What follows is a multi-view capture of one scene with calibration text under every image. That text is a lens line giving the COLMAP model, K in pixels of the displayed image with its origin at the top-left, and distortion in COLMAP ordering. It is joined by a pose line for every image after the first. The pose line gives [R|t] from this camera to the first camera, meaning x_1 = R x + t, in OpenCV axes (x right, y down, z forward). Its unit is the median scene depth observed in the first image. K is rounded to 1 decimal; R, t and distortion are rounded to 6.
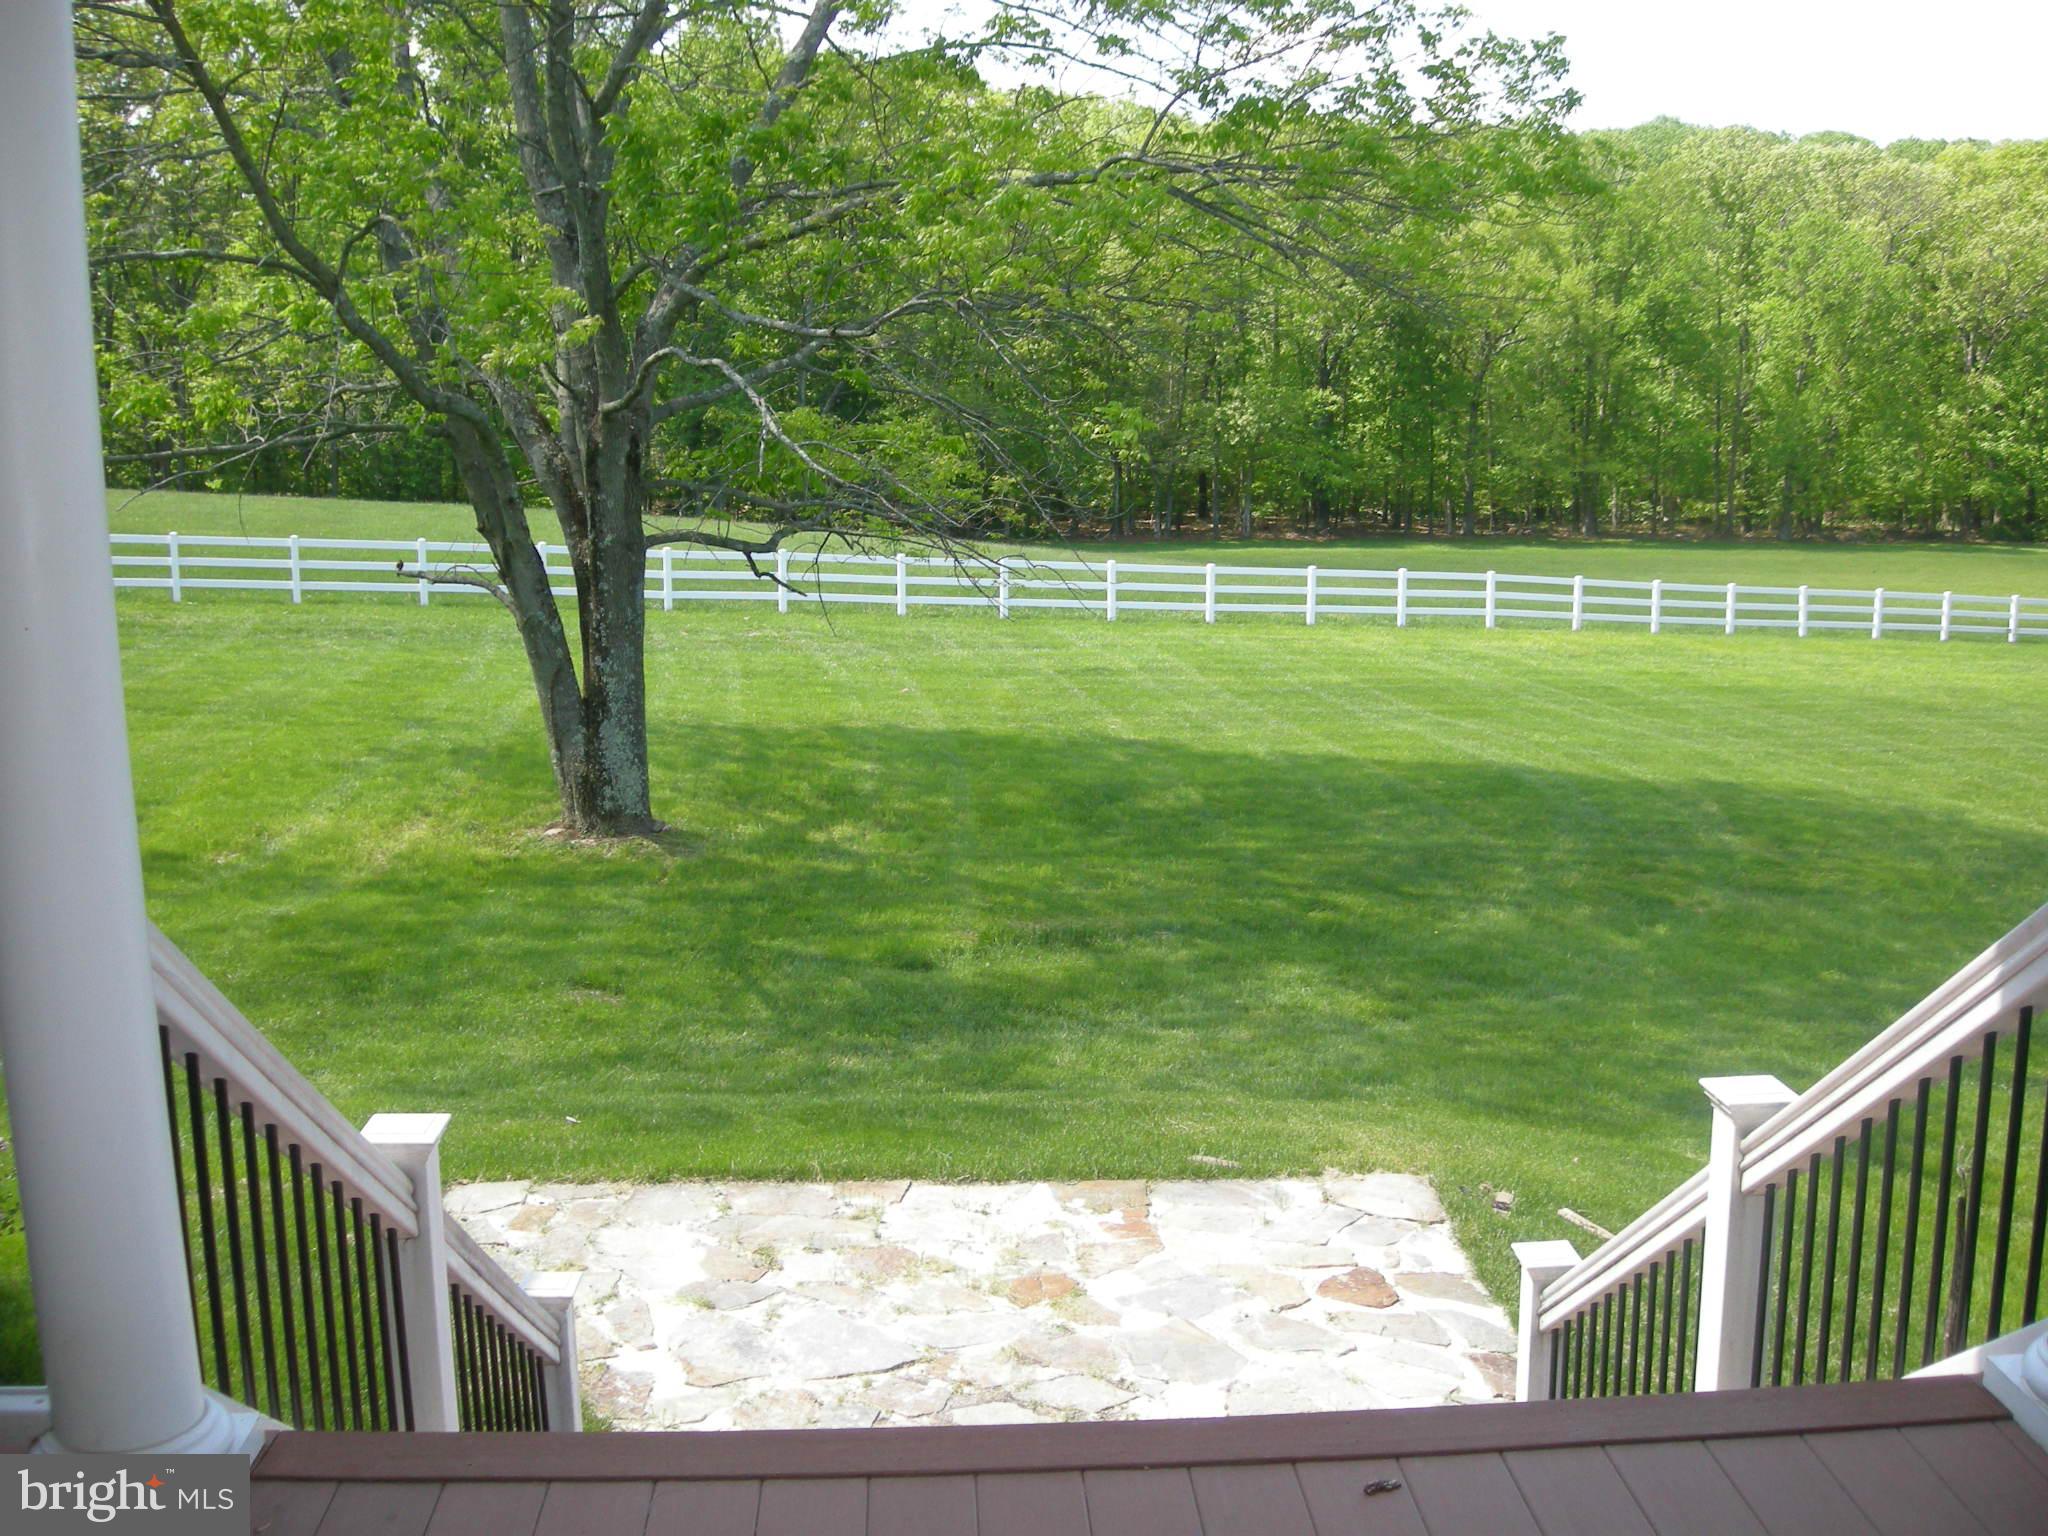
lens RADIAL K [[2120.0, 0, 1027.3], [0, 2120.0, 709.8], [0, 0, 1]] dist [-0.161131, -0.002831]
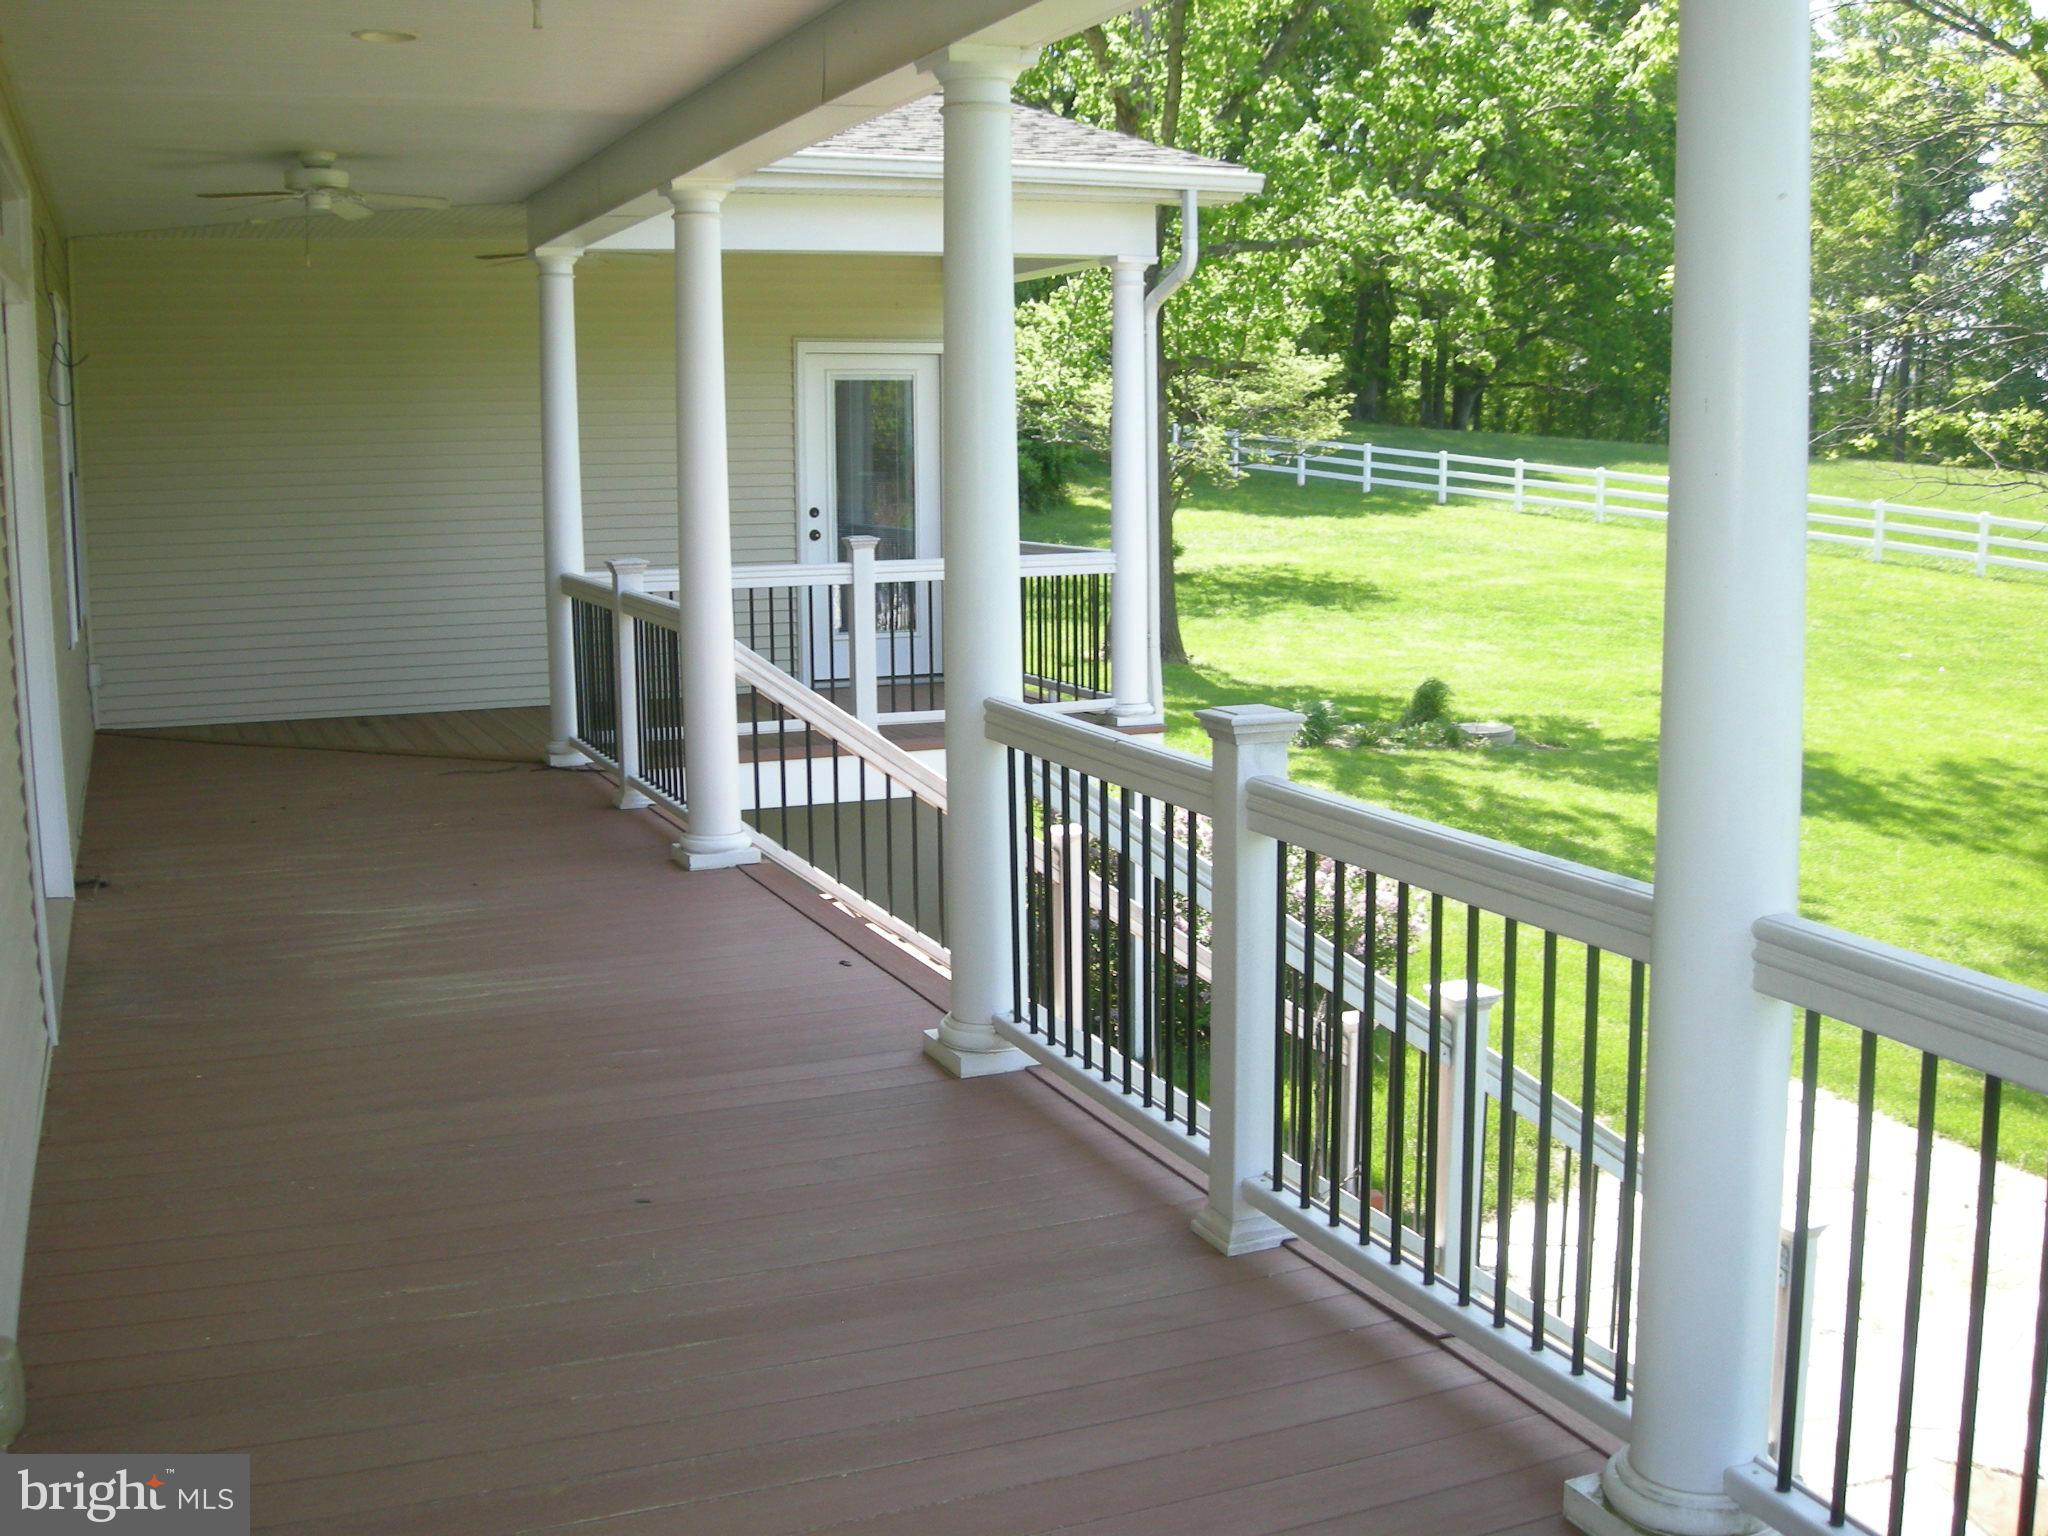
lens RADIAL K [[2120.0, 0, 1027.3], [0, 2120.0, 709.8], [0, 0, 1]] dist [-0.161131, -0.002831]
pose [[0.353120, 0.134322, -0.925885, 1.495158], [-0.152313, 0.984691, 0.084763, 0.010361], [0.923096, 0.111093, 0.368173, 0.522614]]
